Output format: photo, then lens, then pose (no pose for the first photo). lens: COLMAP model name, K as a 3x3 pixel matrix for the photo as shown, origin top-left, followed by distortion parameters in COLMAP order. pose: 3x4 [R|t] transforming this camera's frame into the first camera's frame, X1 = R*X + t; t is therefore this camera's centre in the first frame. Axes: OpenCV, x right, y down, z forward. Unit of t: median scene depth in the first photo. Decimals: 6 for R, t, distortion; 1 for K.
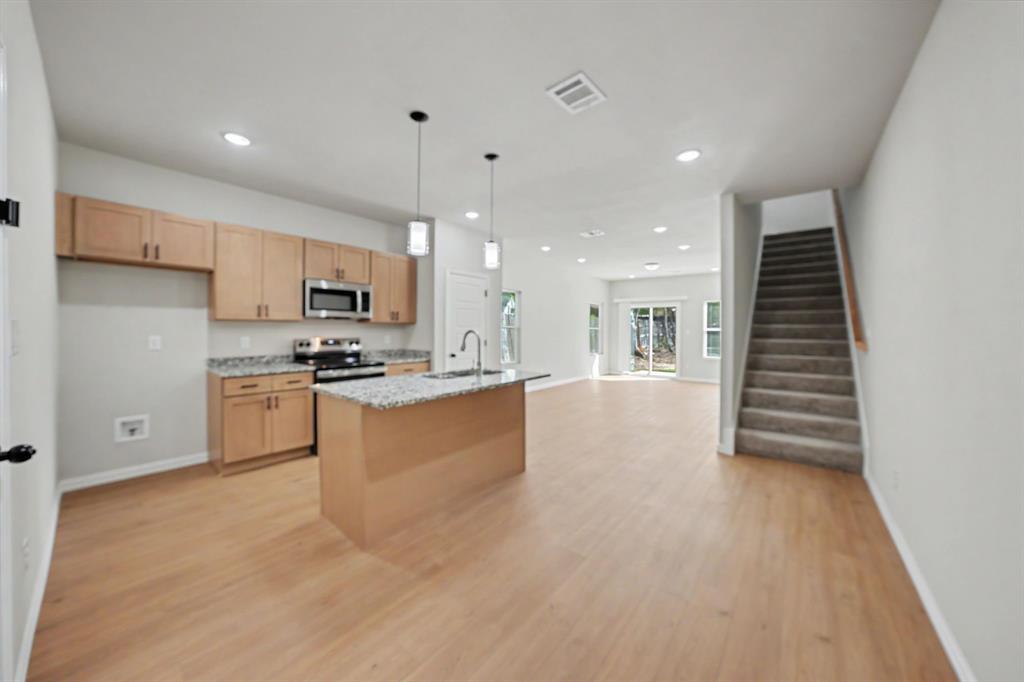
lens RADIAL K [[358.9, 0, 507.2], [0, 358.9, 335.0], [0, 0, 1]] dist [-0.010305, -0.000227]
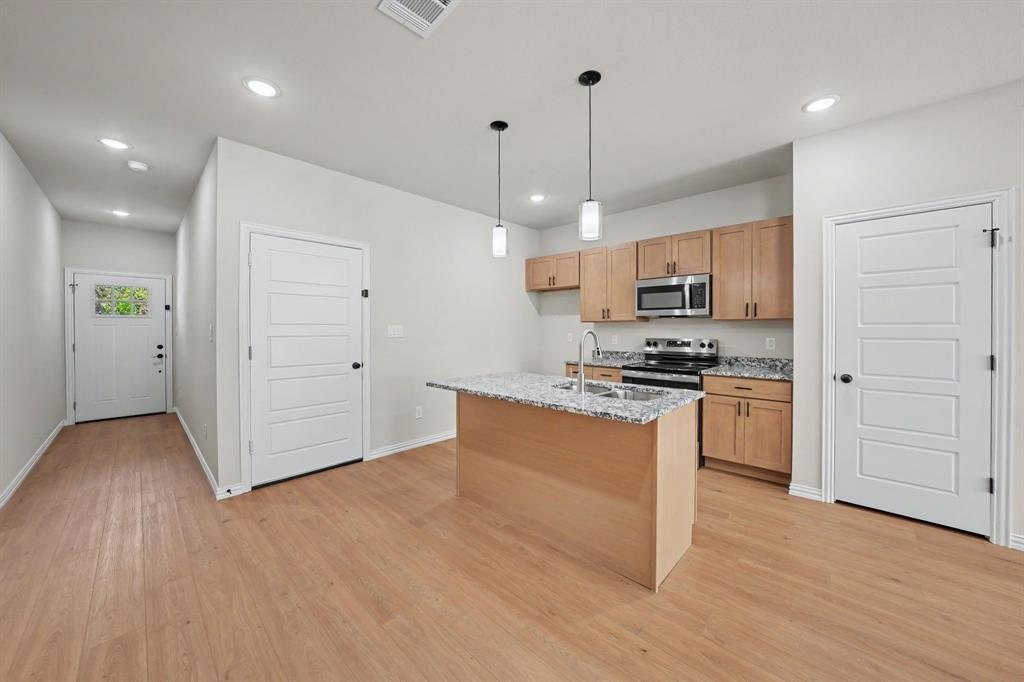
lens RADIAL K [[358.9, 0, 502.5], [0, 358.9, 333.3], [0, 0, 1]] dist [-0.010305, -0.000227]
pose [[-0.073677, 0.007773, -0.997252, 0.259920], [-0.016218, 0.999828, 0.008991, -0.003299], [0.997150, 0.016836, -0.073539, 0.355897]]
